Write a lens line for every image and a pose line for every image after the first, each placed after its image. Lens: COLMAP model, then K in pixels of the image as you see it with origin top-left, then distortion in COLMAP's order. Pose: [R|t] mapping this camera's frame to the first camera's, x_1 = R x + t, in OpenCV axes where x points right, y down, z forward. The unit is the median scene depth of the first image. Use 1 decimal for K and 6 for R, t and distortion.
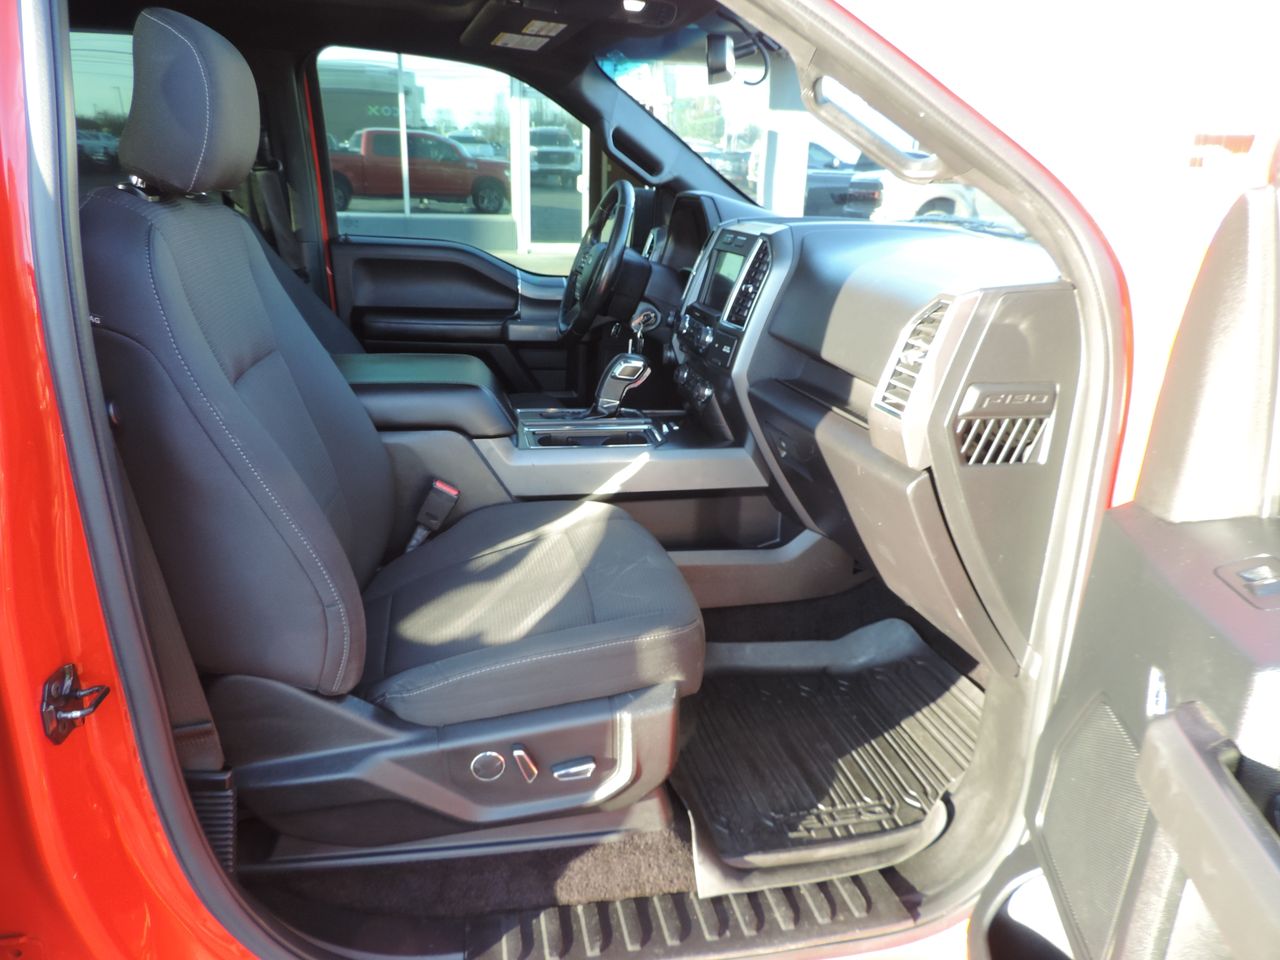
lens RADIAL K [[892.7, 0, 642.2], [0, 892.7, 475.1], [0, 0, 1]] dist [-0.015114, -0.010152]
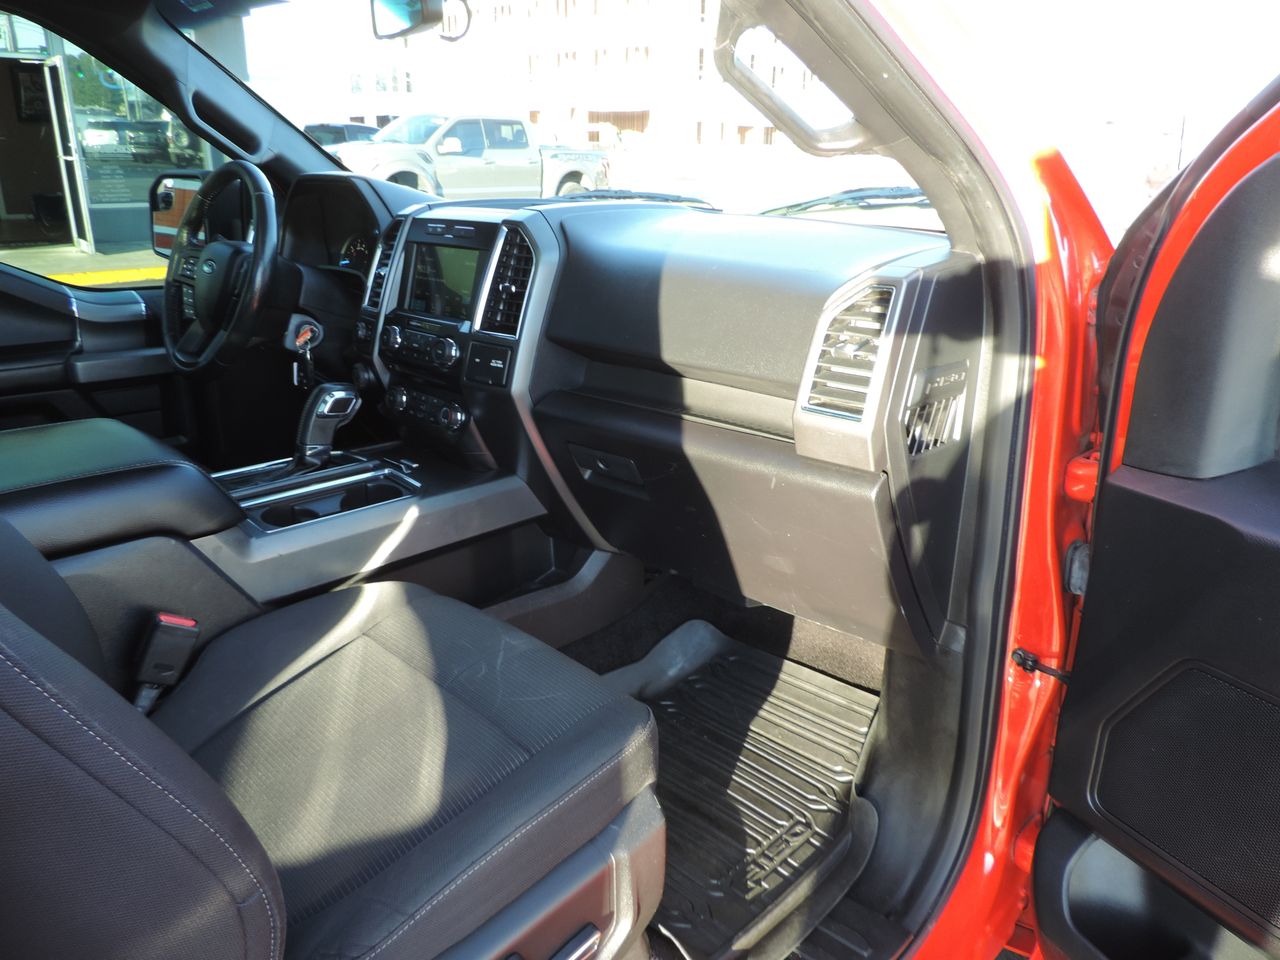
lens RADIAL K [[892.7, 0, 639.3], [0, 892.7, 483.2], [0, 0, 1]] dist [-0.015114, -0.010152]
pose [[0.836049, -0.197011, 0.512063, -0.241466], [0.180802, 0.980105, 0.081888, -0.076310], [-0.518009, 0.024120, 0.855035, 0.231617]]
